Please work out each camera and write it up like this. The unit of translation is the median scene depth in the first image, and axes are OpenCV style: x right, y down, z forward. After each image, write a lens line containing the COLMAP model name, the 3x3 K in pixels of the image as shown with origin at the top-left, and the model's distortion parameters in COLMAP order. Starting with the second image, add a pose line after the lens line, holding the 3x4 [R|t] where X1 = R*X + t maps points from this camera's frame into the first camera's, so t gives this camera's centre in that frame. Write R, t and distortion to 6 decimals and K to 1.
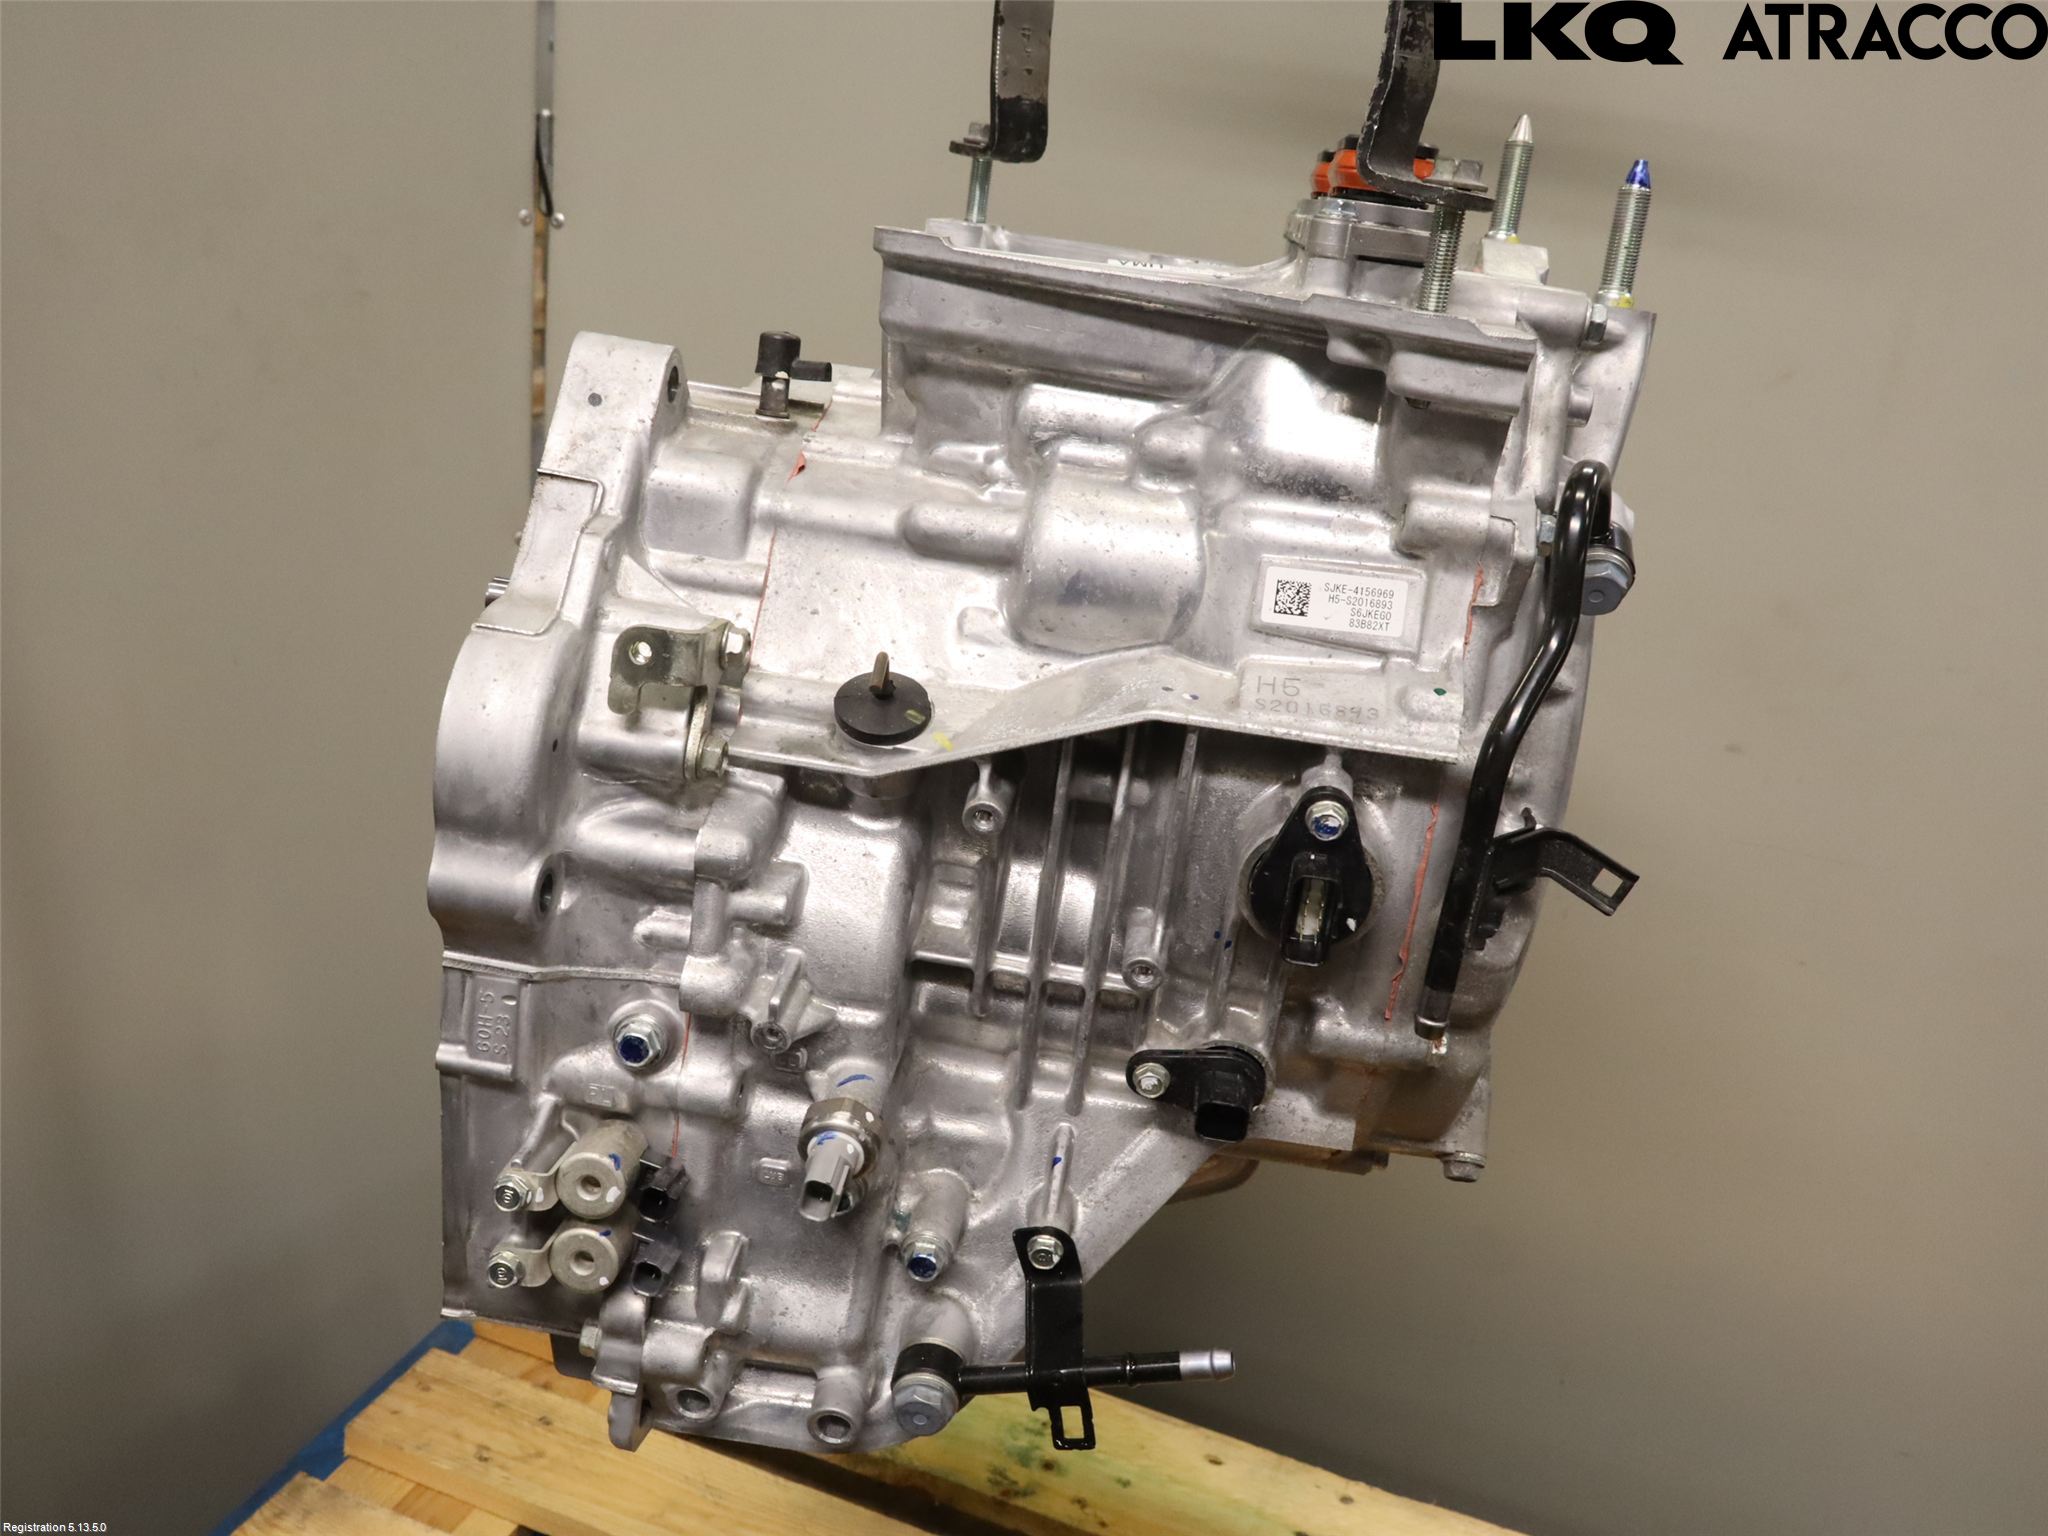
lens RADIAL K [[1653.1, 0, 1024.0], [0, 1653.1, 768.0], [0, 0, 1]] dist [0.002289, 0.000396]
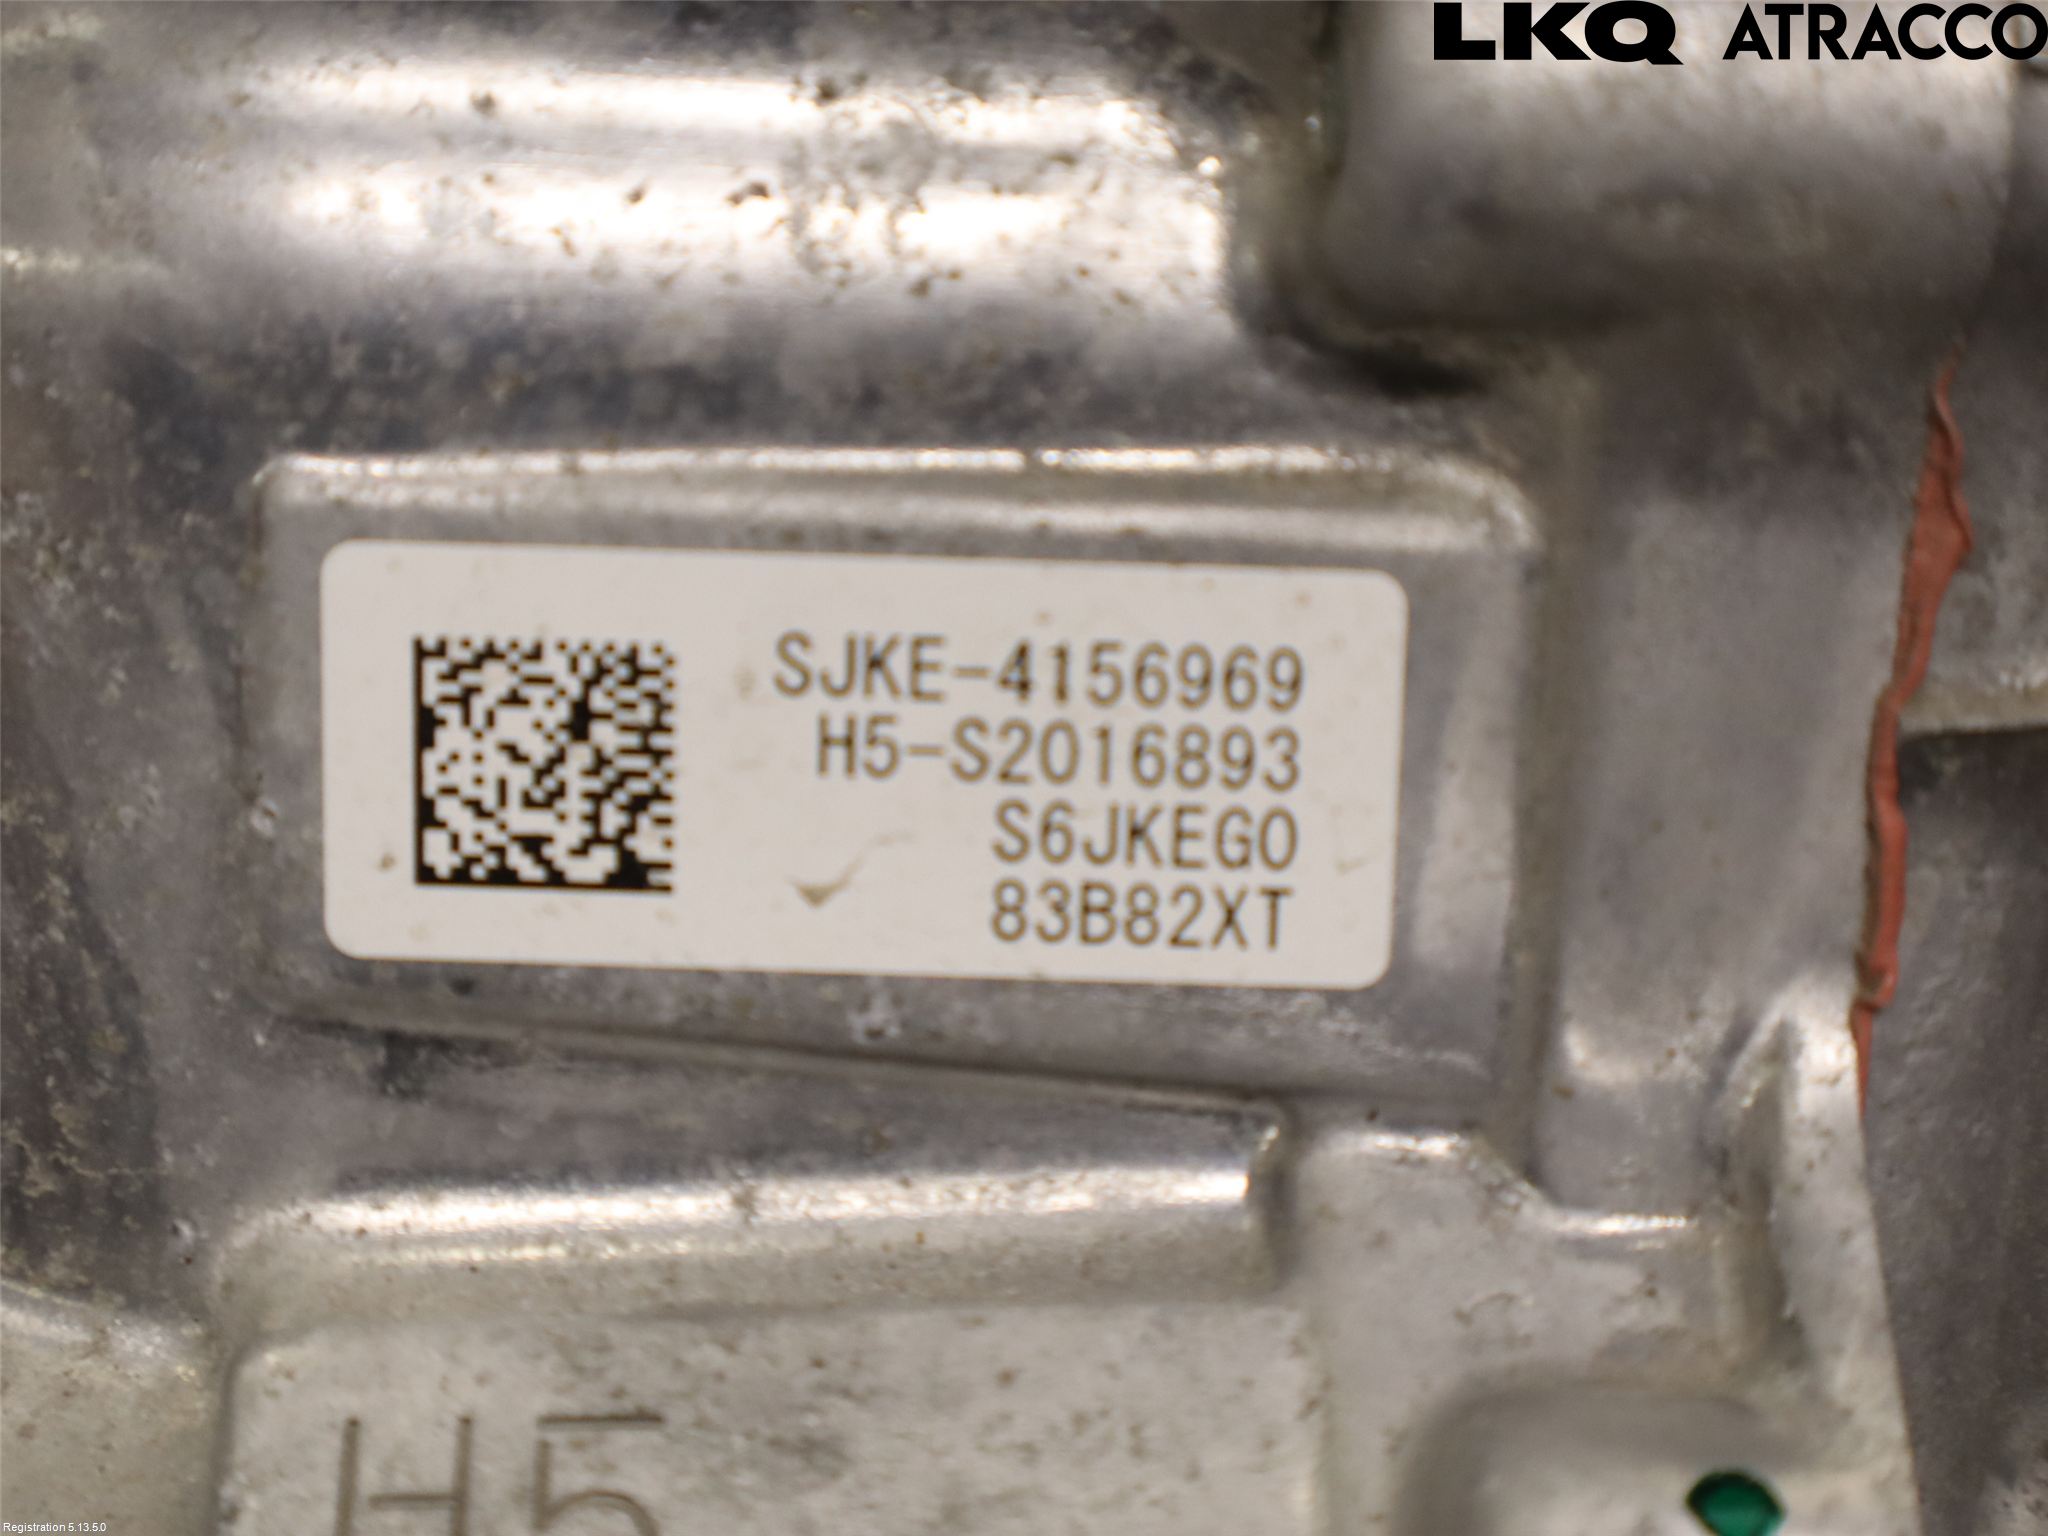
lens RADIAL K [[4195.0, 0, 1024.0], [0, 4195.0, 768.0], [0, 0, 1]] dist [-0.075947, 0.425271]
pose [[0.980723, -0.121122, 0.153337, 0.149955], [0.099869, 0.985179, 0.139455, -0.145727], [-0.167955, -0.121453, 0.978284, 0.676449]]
